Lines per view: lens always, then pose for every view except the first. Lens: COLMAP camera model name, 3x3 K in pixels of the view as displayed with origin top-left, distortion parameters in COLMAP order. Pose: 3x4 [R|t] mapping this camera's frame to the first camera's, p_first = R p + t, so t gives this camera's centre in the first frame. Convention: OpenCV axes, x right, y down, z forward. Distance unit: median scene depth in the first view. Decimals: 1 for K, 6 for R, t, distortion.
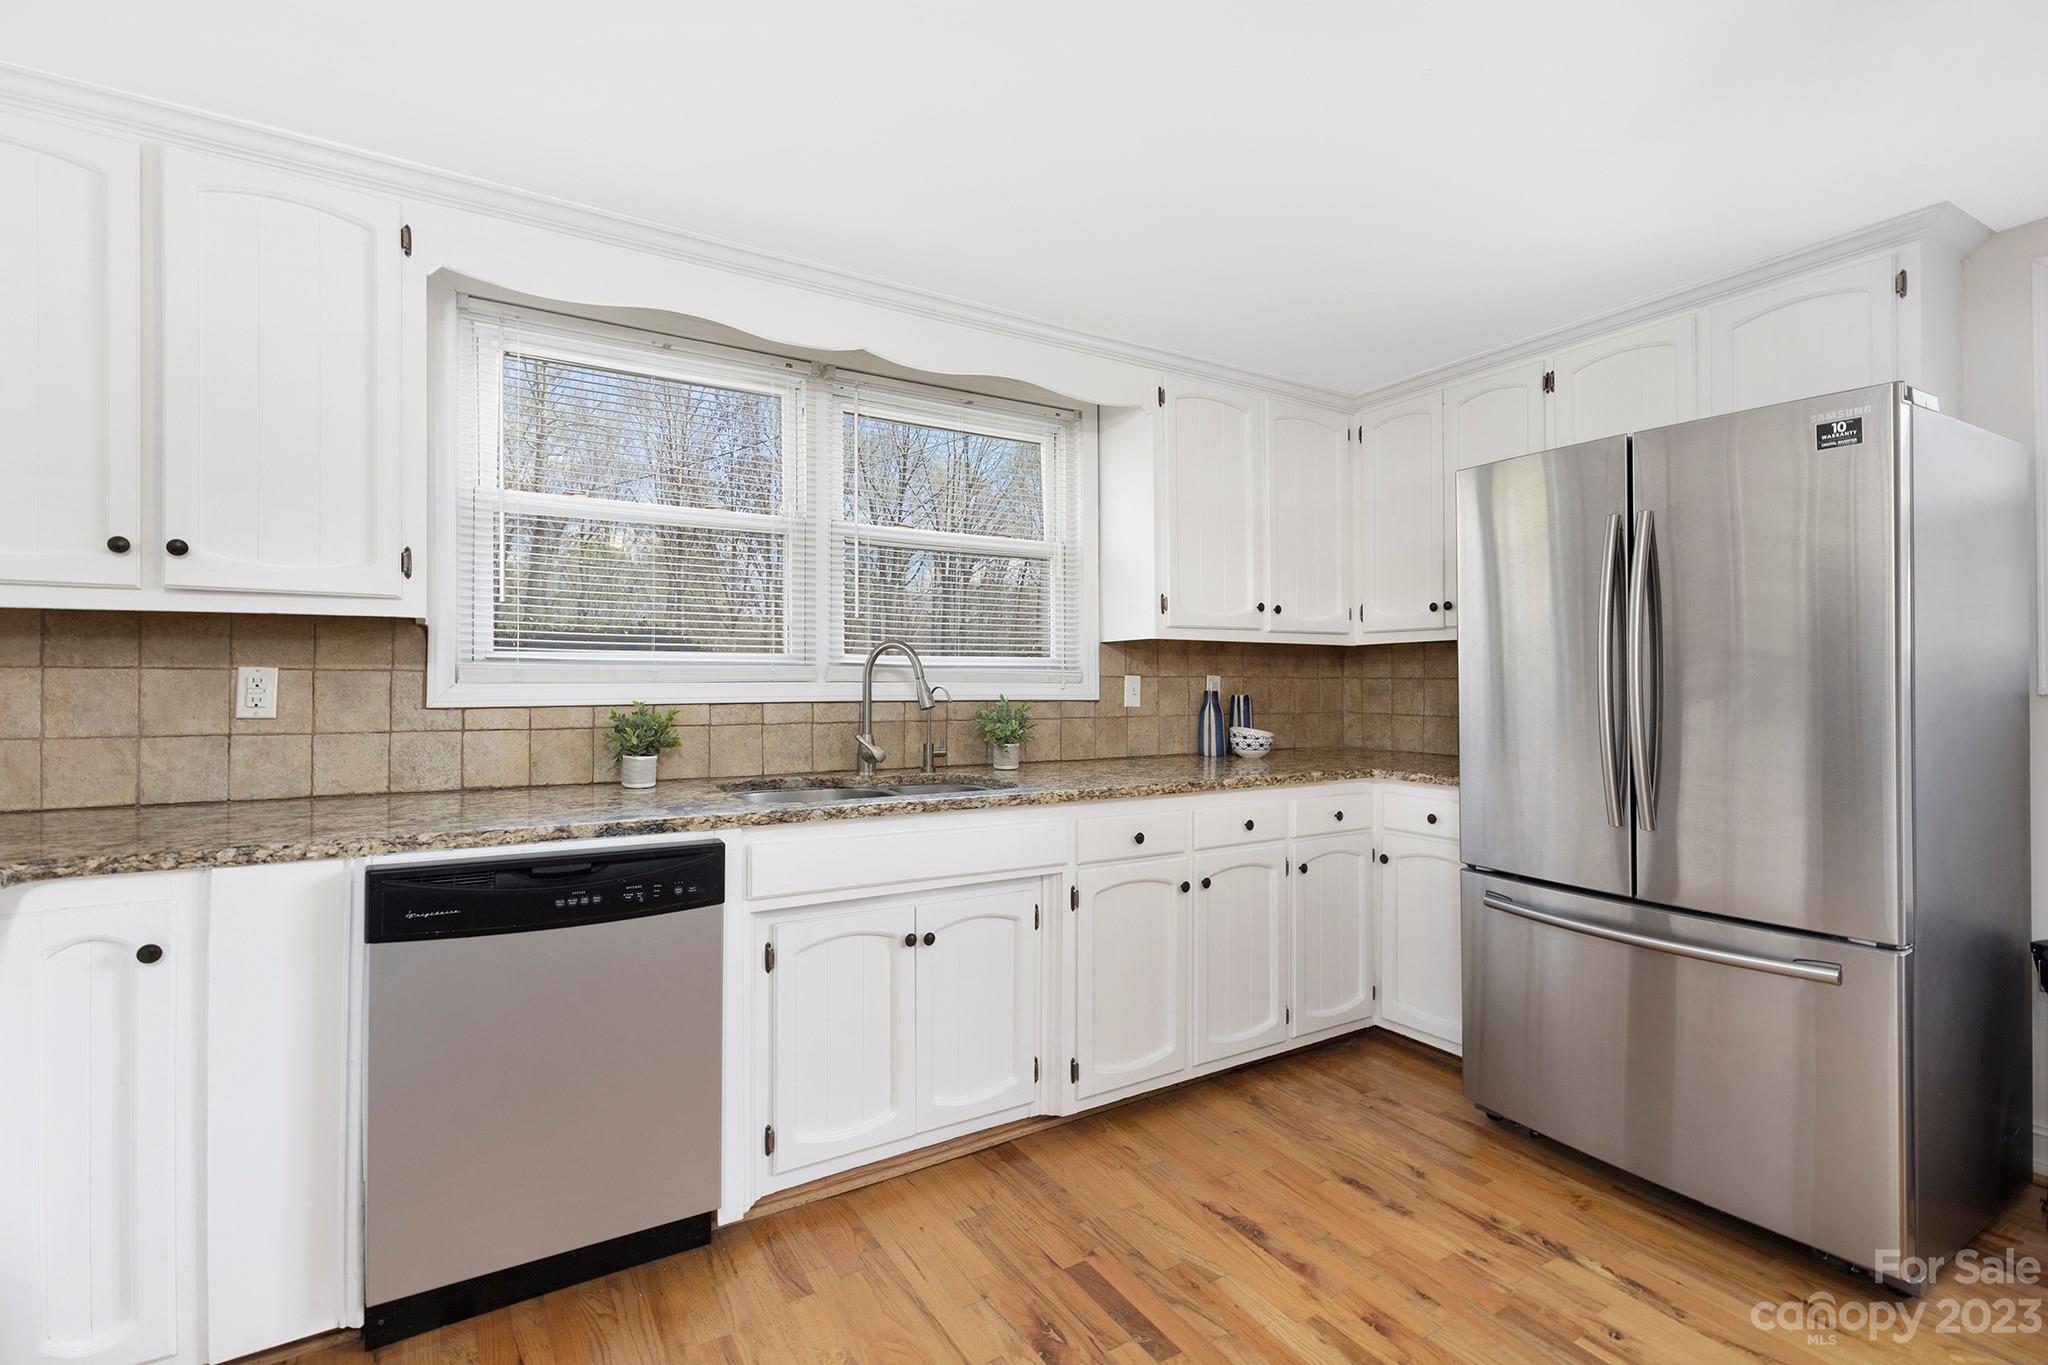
lens RADIAL K [[929.6, 0, 1024.0], [0, 929.6, 682.5], [0, 0, 1]] dist [0.002442, 0.000272]
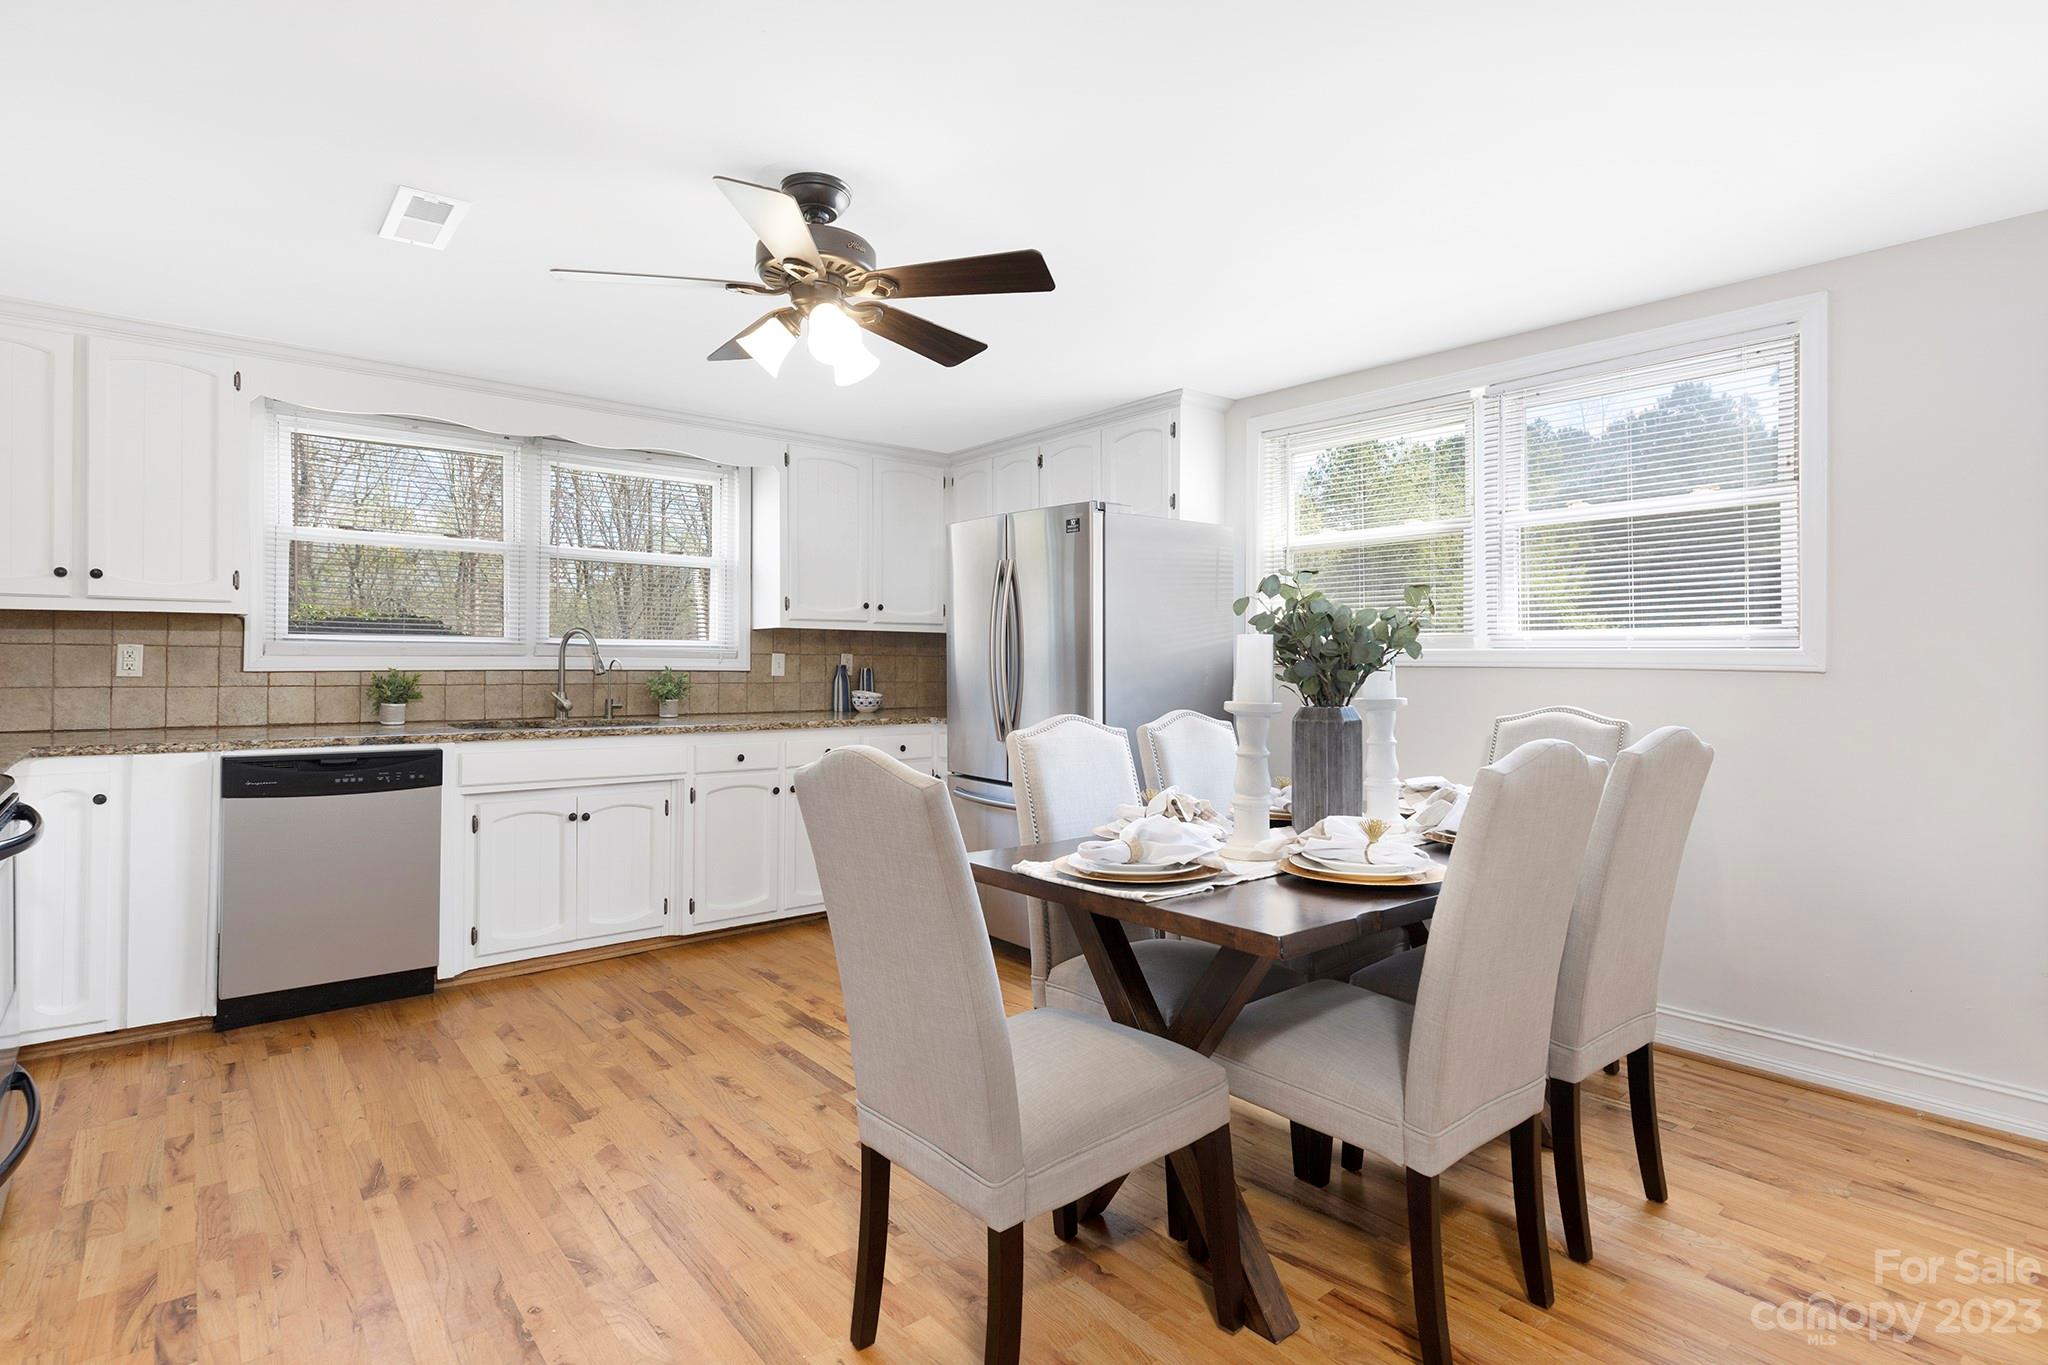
lens RADIAL K [[1014.2, 0, 1021.3], [0, 1014.2, 660.4], [0, 0, 1]] dist [-0.004223, -0.001510]
pose [[0.990428, 0.003654, 0.137982, 0.394146], [-0.003103, 0.999986, -0.004205, 0.012137], [-0.137995, 0.003737, 0.990426, -0.819720]]
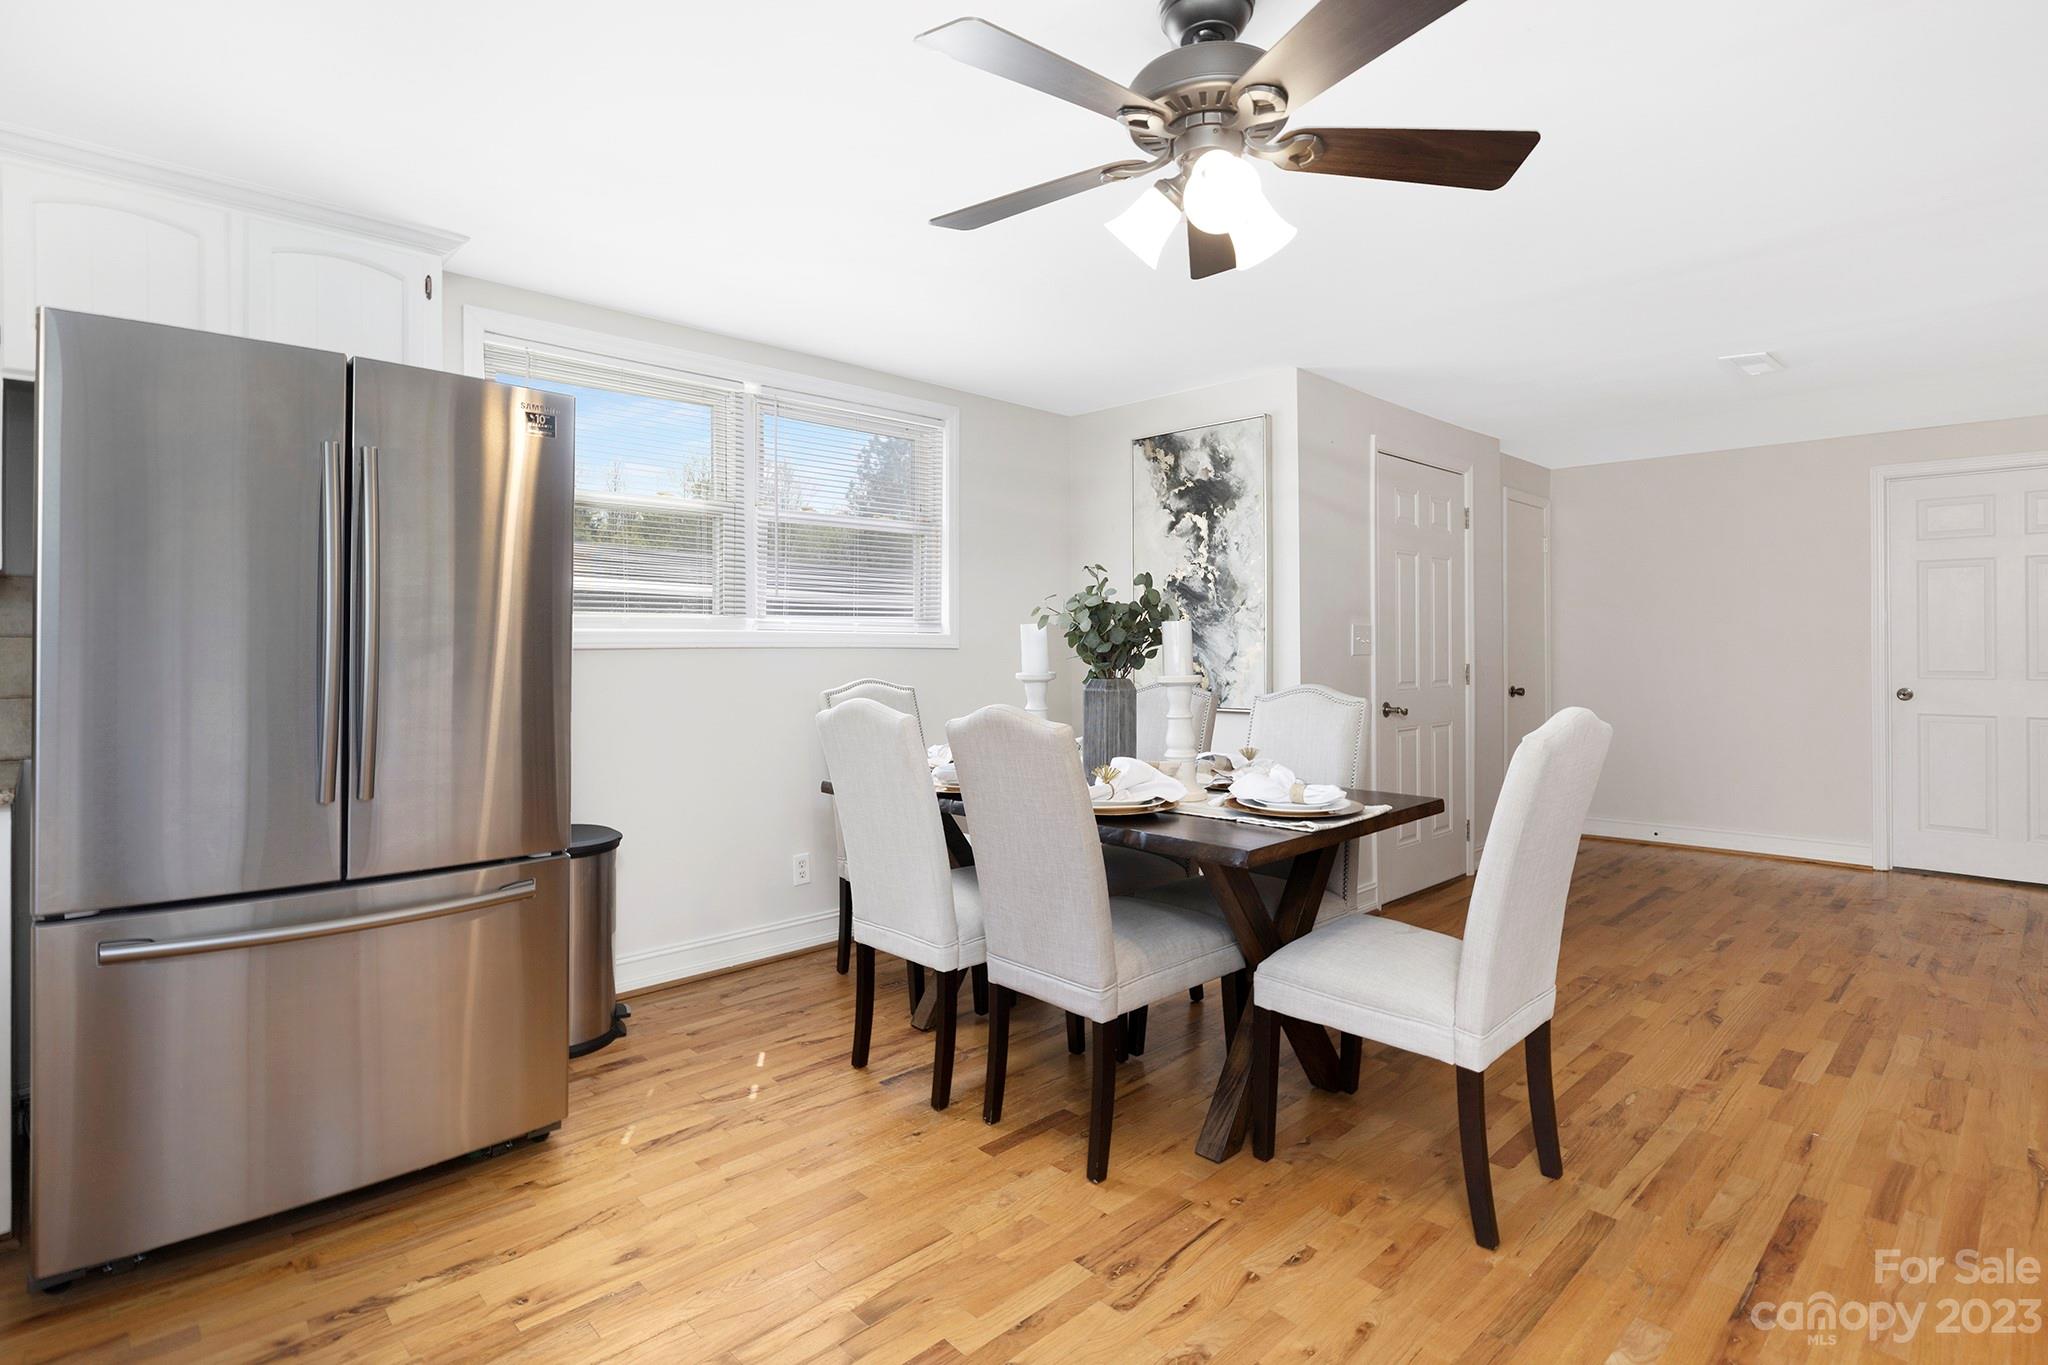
lens RADIAL K [[1014.2, 0, 1021.3], [0, 1014.2, 660.4], [0, 0, 1]] dist [-0.004223, -0.001510]
pose [[-0.212578, -0.019449, 0.976951, -0.386566], [-0.003459, 0.999811, 0.019151, -0.001631], [-0.977138, 0.000692, -0.212605, 0.532426]]
